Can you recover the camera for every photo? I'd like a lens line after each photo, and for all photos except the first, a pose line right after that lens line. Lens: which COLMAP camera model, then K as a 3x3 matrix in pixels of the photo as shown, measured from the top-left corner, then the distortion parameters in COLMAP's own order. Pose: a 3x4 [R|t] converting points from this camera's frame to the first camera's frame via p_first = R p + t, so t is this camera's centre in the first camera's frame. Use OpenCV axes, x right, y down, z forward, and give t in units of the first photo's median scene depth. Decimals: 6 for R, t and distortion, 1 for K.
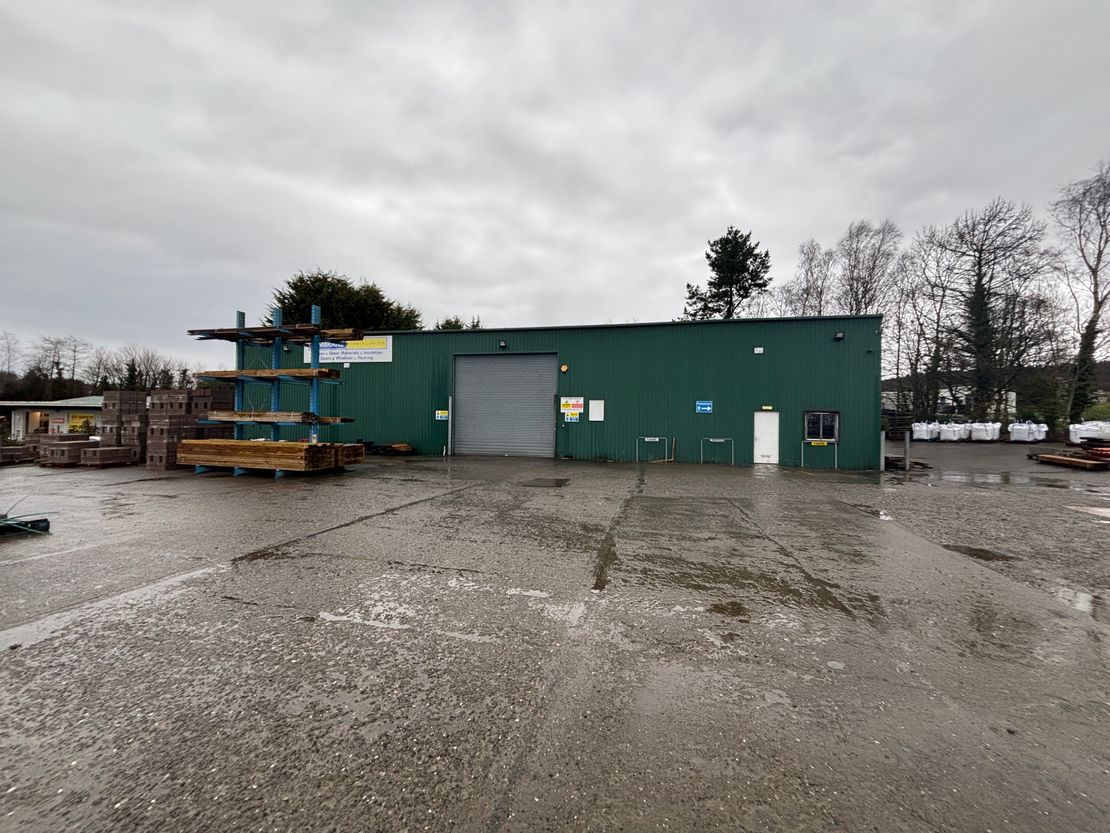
lens RADIAL K [[449.5, 0, 555.0], [0, 449.5, 416.5], [0, 0, 1]] dist [0.020866, -0.000202]
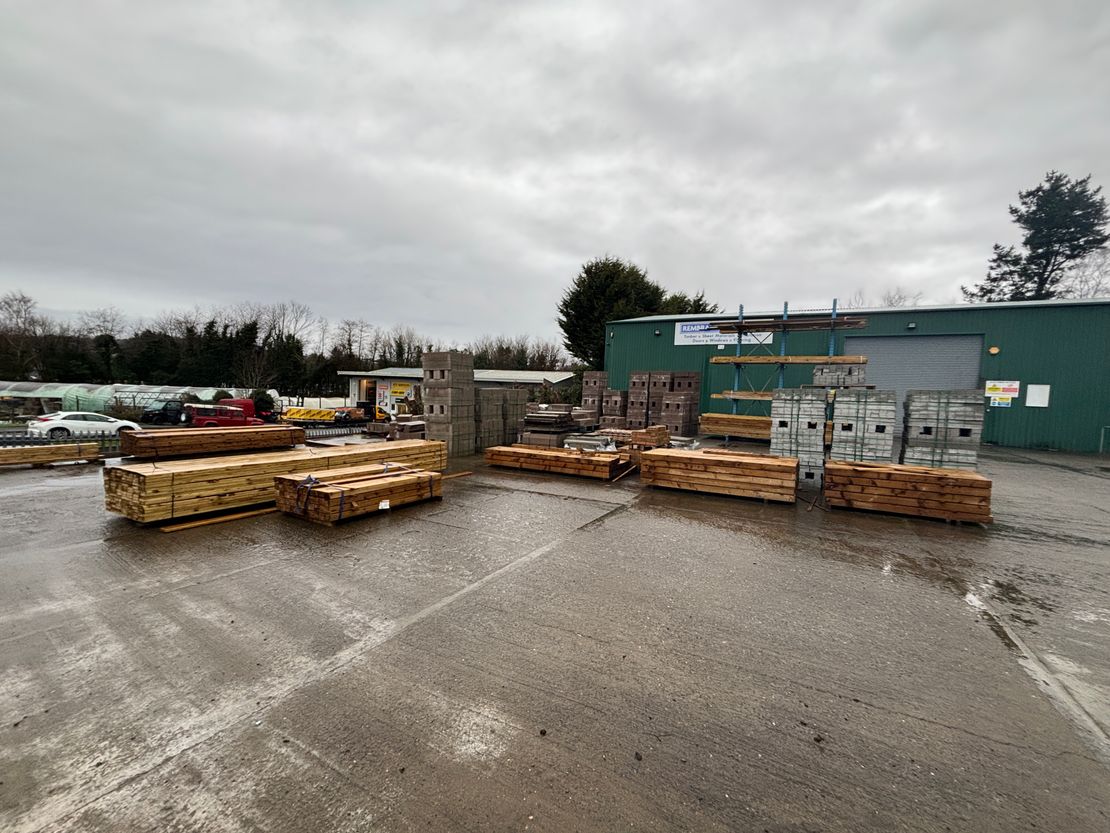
lens RADIAL K [[443.2, 0, 555.5], [0, 443.2, 429.4], [0, 0, 1]] dist [0.001965, -0.000224]
pose [[0.963924, 0.047415, -0.261922, -0.258924], [-0.022637, 0.995044, 0.096821, -0.004091], [0.265215, -0.087399, 0.960220, -0.074444]]
